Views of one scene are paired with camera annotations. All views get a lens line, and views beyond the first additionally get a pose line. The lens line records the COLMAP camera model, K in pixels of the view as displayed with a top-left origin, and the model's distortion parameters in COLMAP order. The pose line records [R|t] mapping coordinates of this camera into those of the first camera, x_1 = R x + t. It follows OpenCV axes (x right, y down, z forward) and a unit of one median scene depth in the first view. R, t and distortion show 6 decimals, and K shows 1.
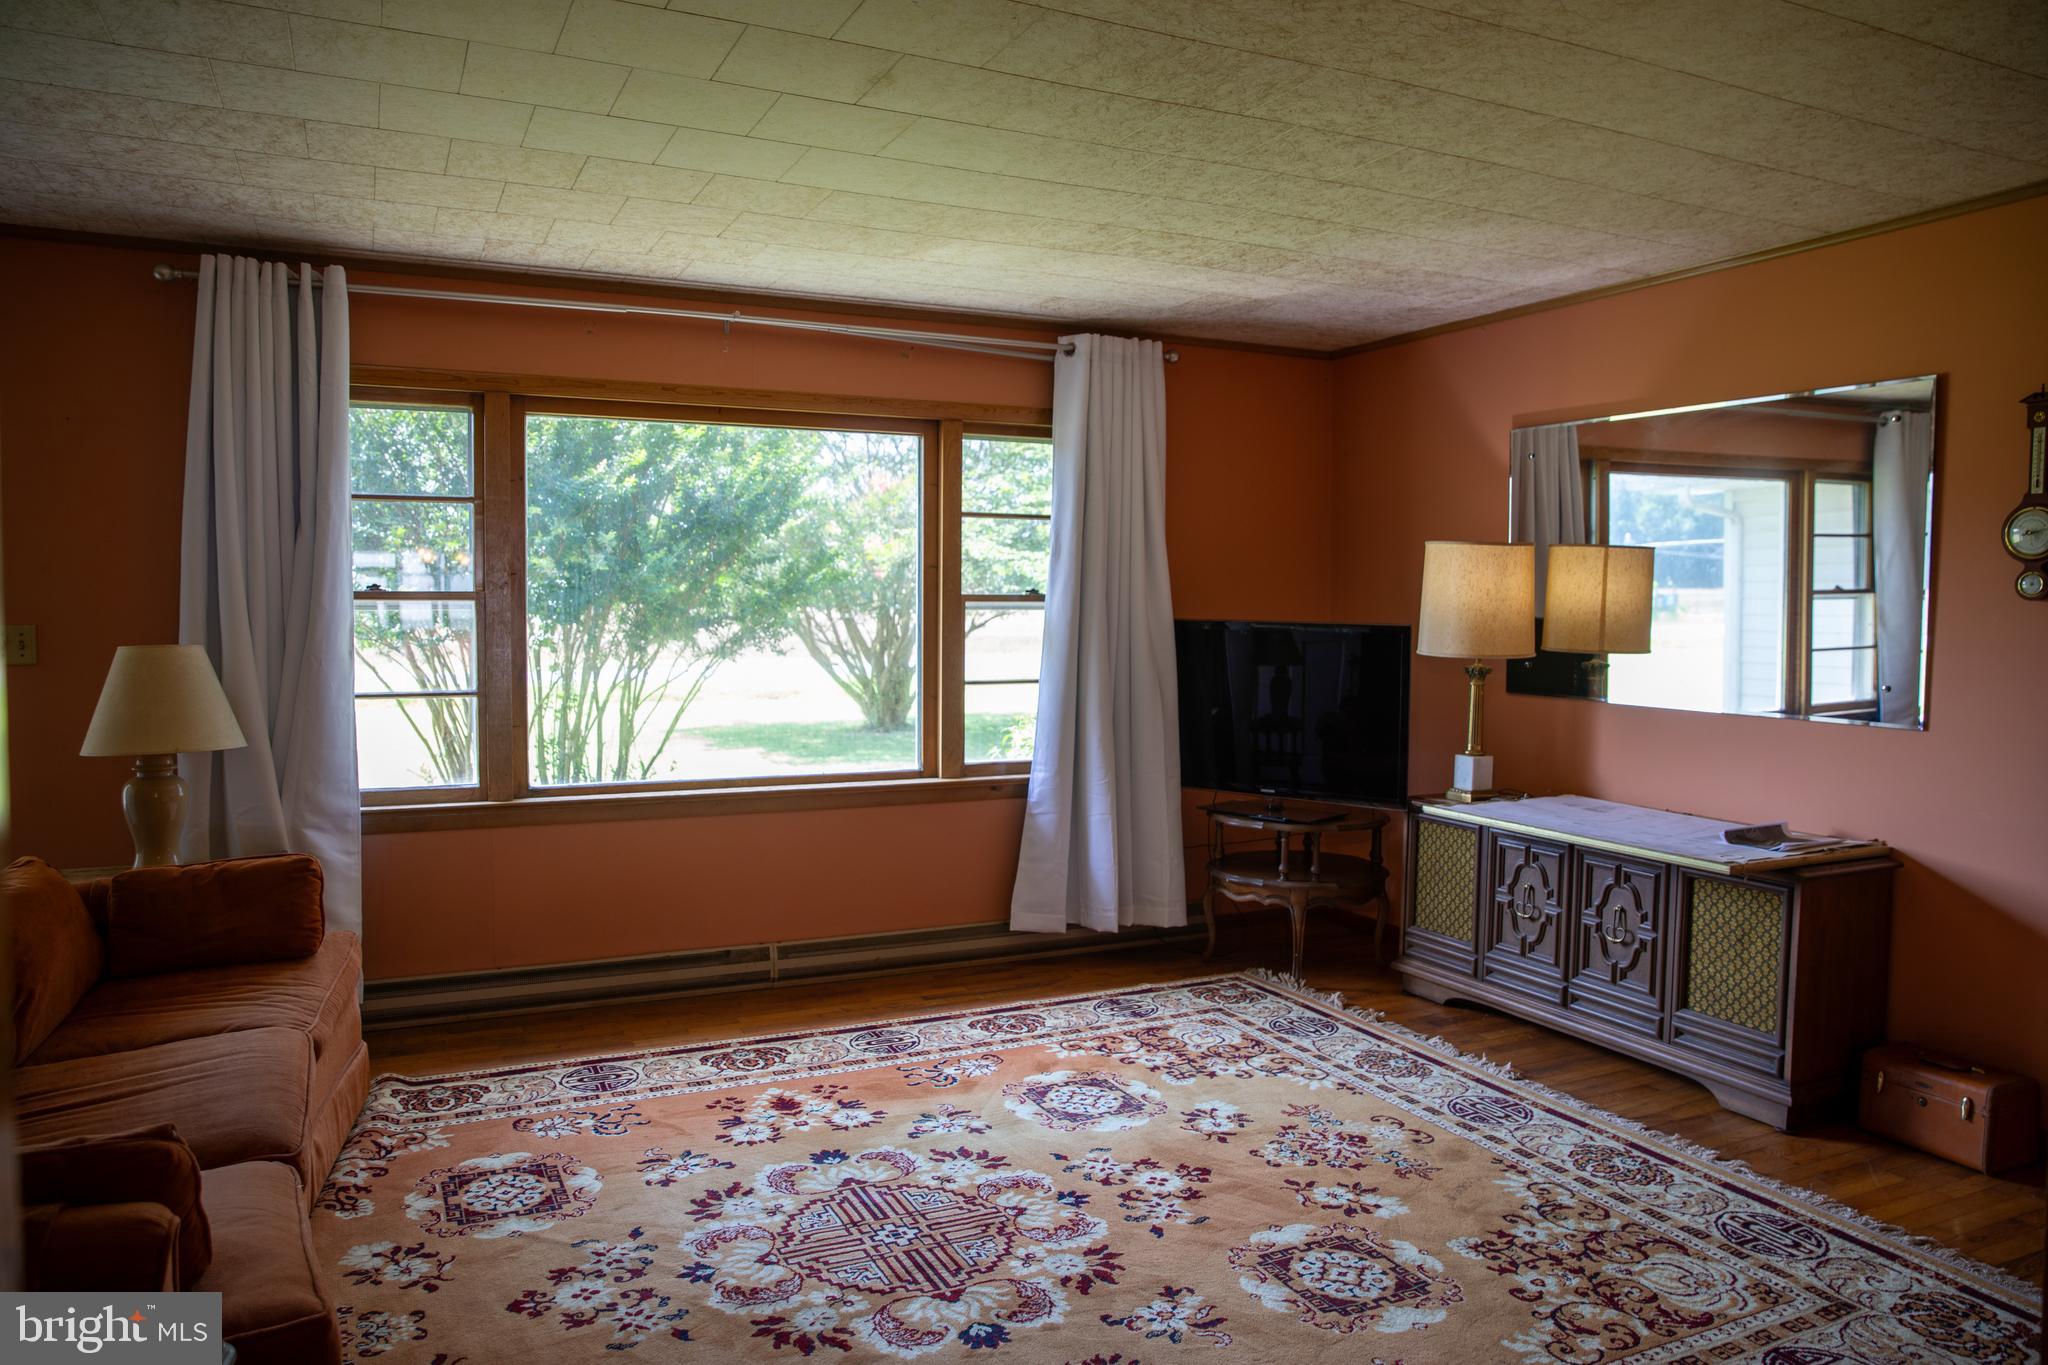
lens RADIAL K [[1402.9, 0, 1024.0], [0, 1402.9, 682.5], [0, 0, 1]] dist [-0.115195, 0.096052]
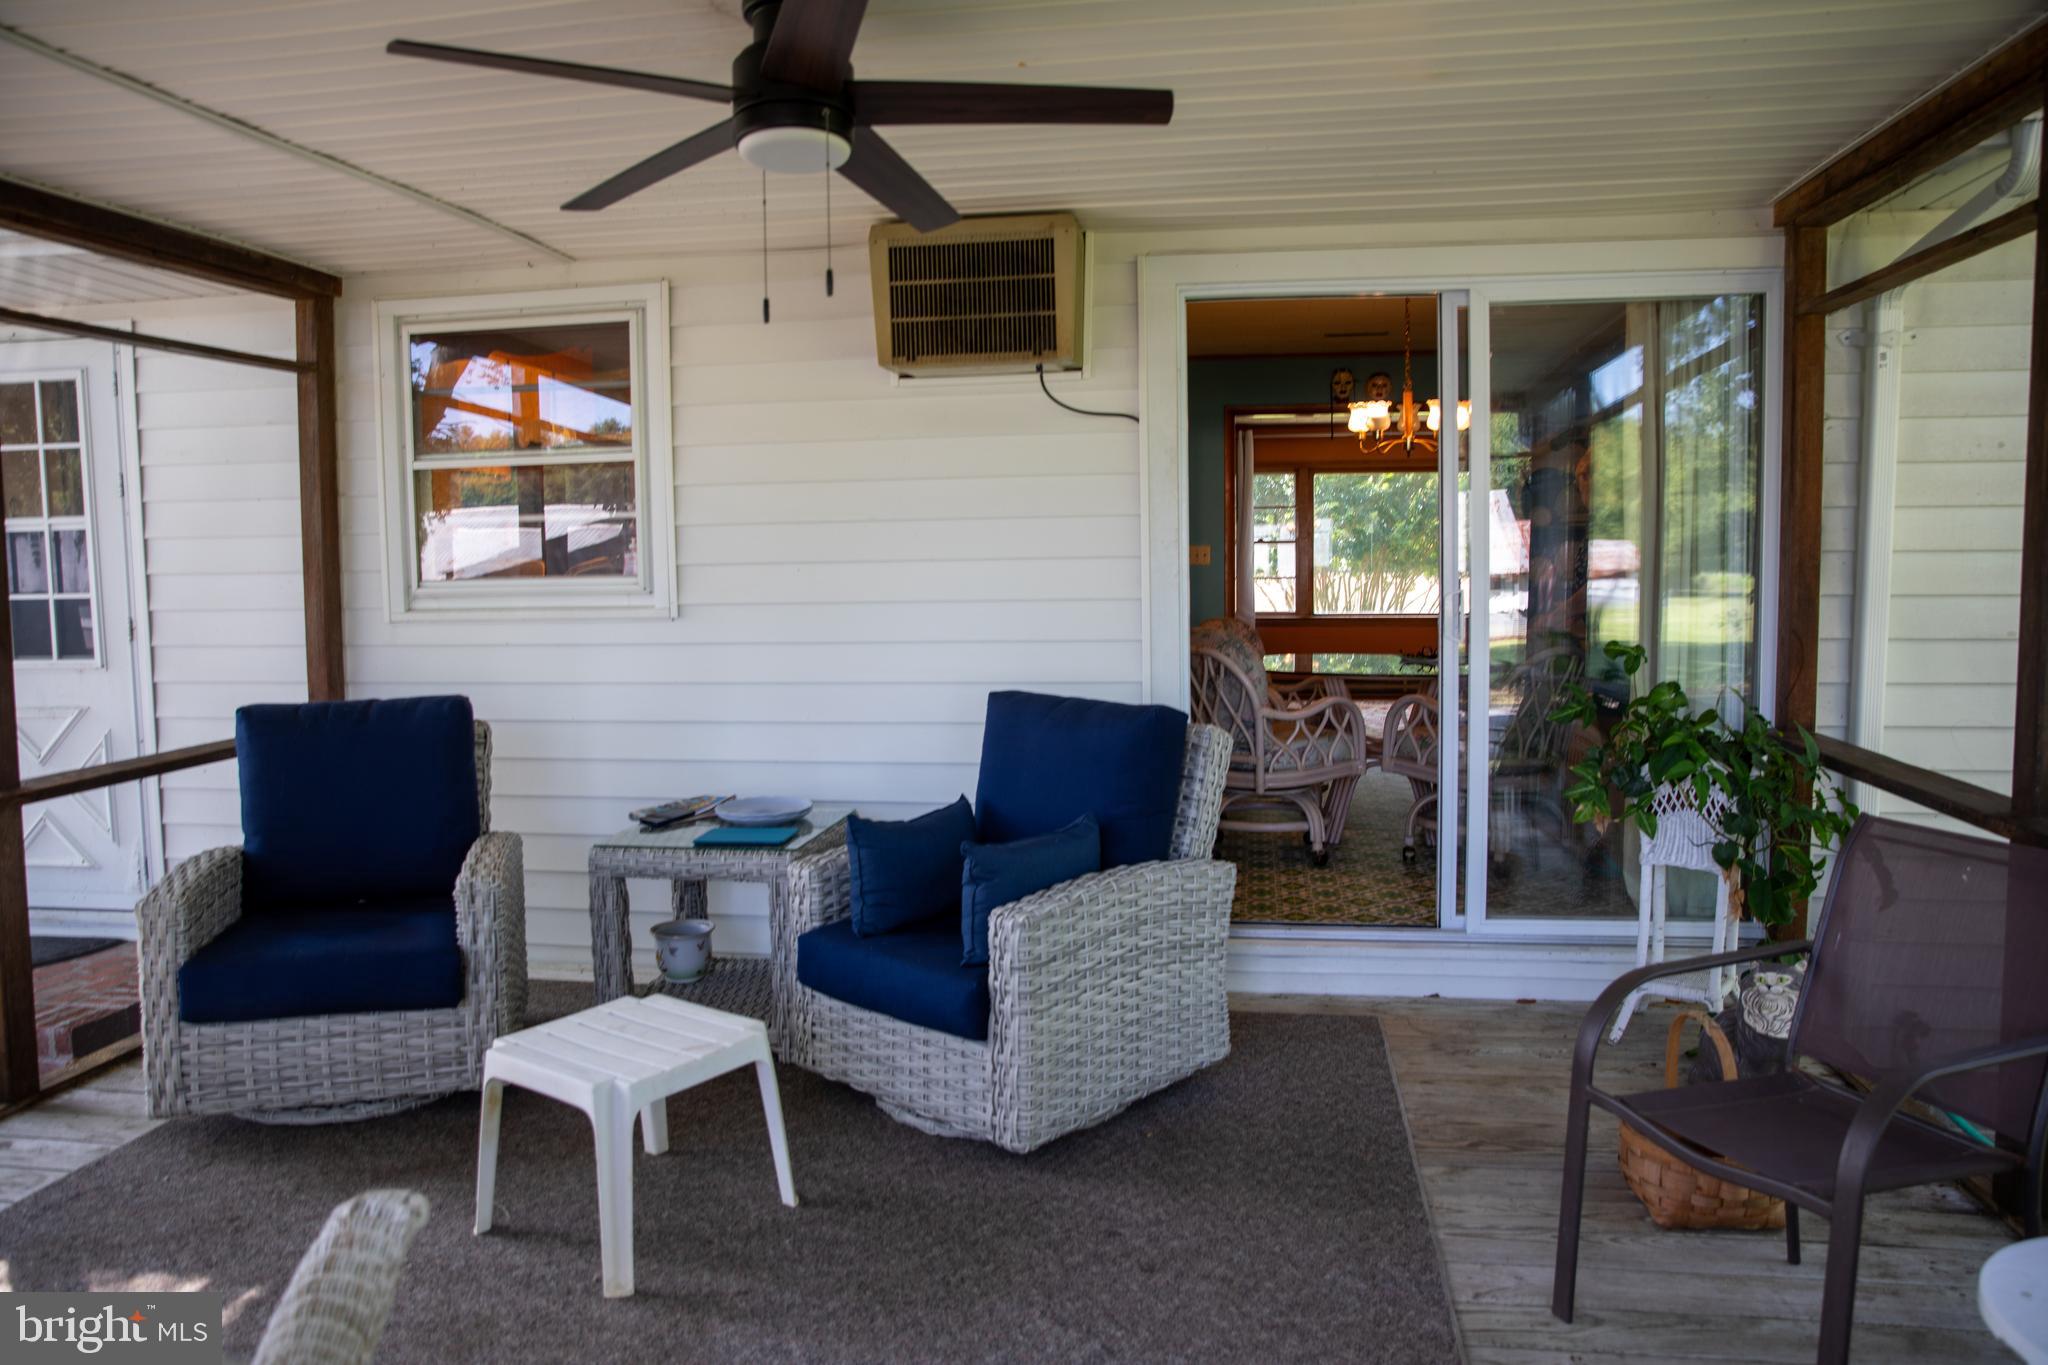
lens RADIAL K [[1402.9, 0, 1024.0], [0, 1402.9, 682.5], [0, 0, 1]] dist [-0.115195, 0.096052]
pose [[0.819254, 0.031265, -0.572577, 0.833277], [-0.017769, 0.999417, 0.029149, 0.160466], [0.573155, -0.013707, 0.819332, -1.745210]]
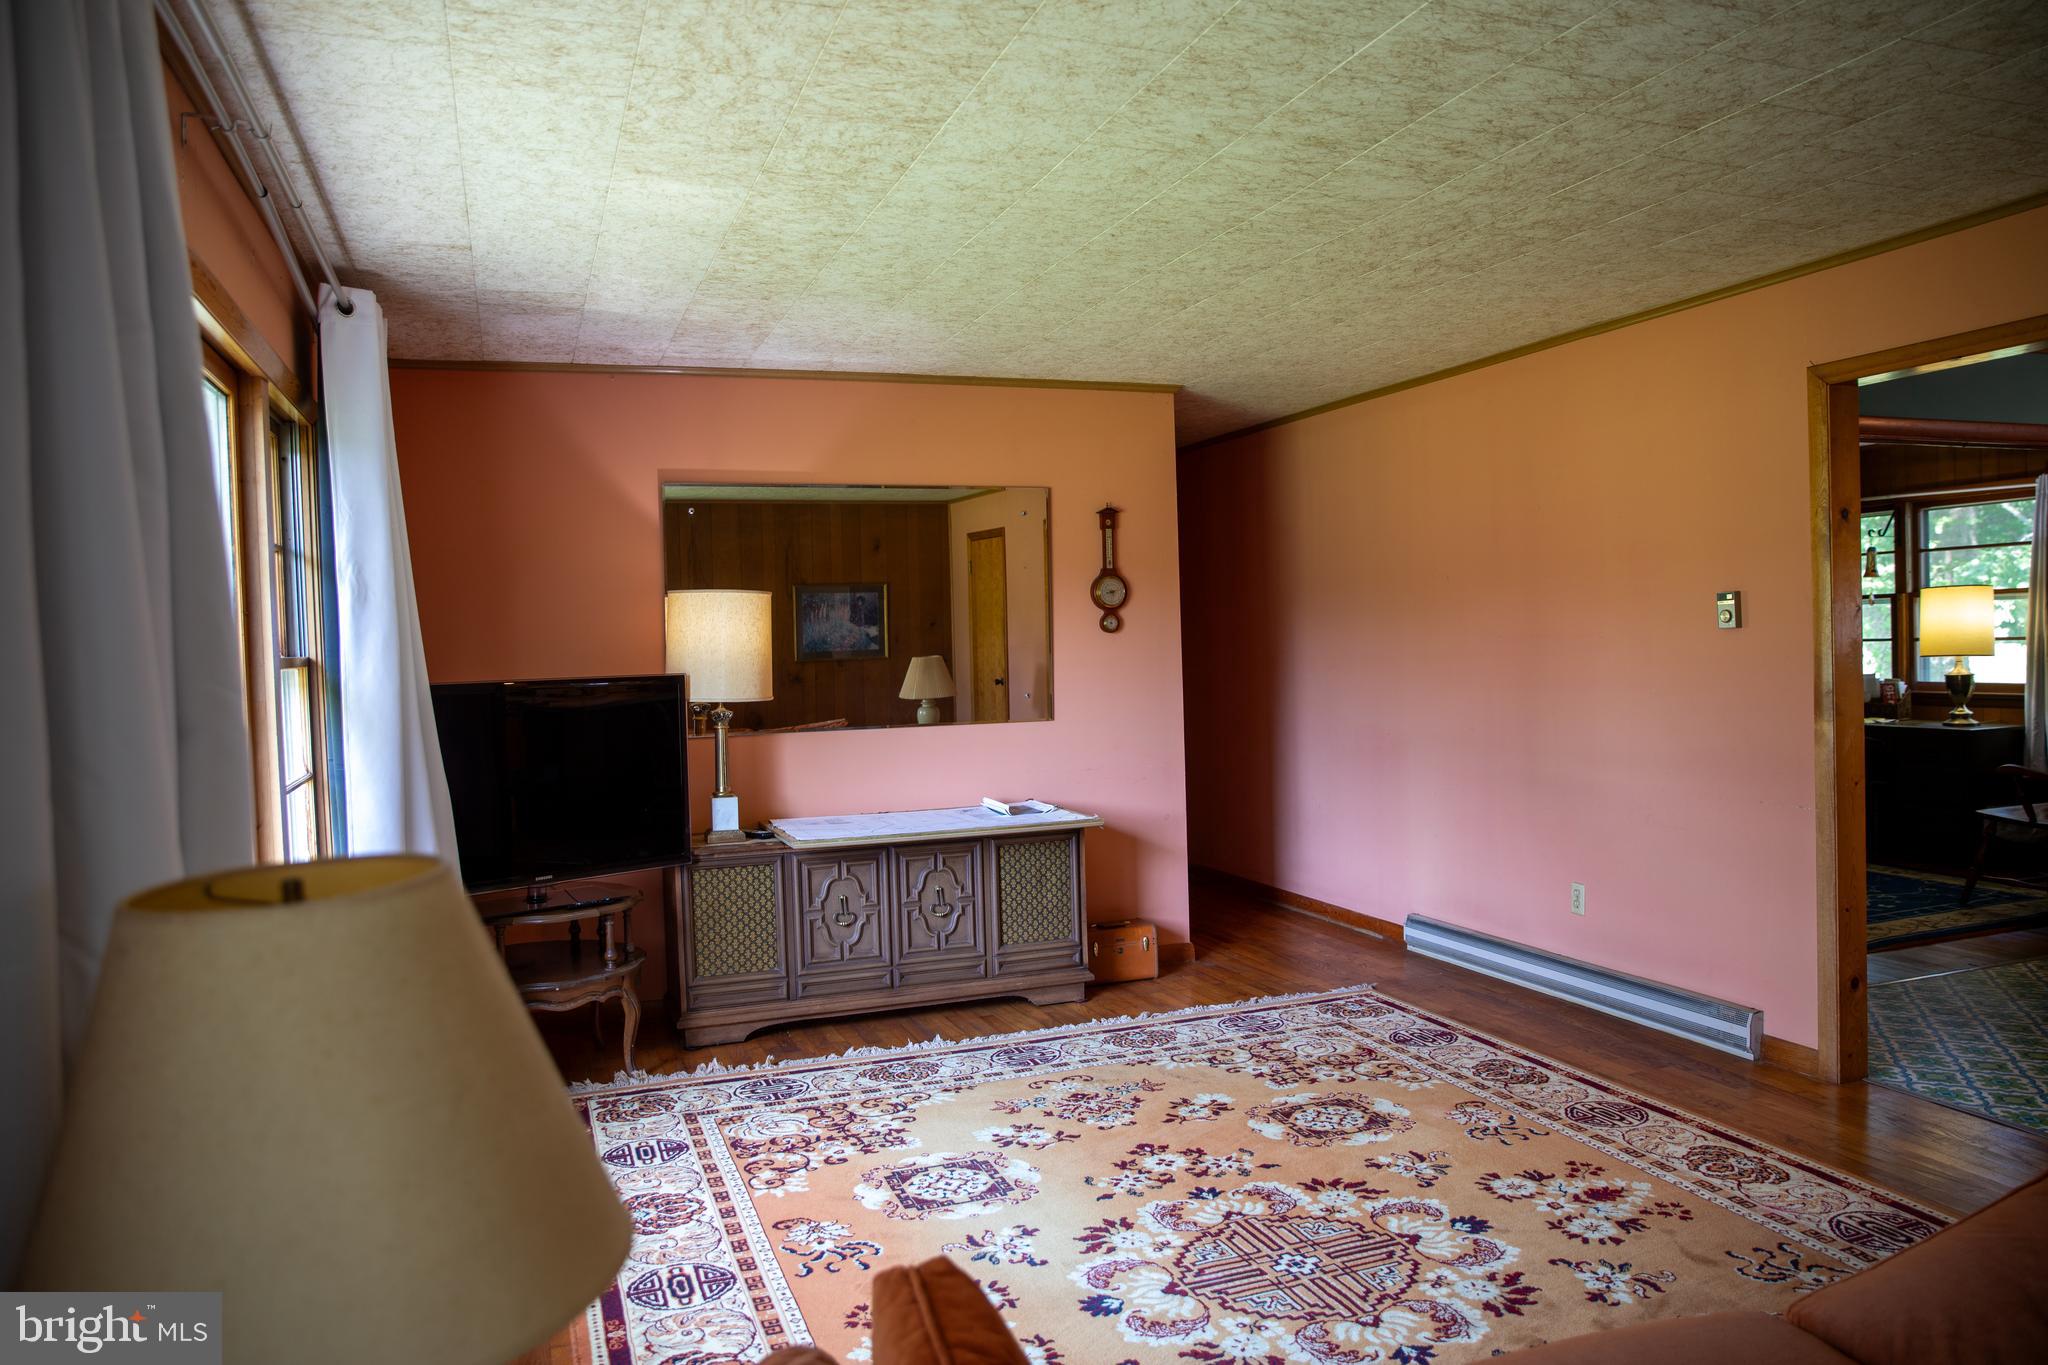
lens RADIAL K [[1402.9, 0, 1024.0], [0, 1402.9, 682.5], [0, 0, 1]] dist [-0.115195, 0.096052]
pose [[0.093916, -0.040262, 0.994766, -0.794316], [0.089478, 0.995480, 0.031843, -0.053098], [-0.991551, 0.086019, 0.097094, 0.772000]]
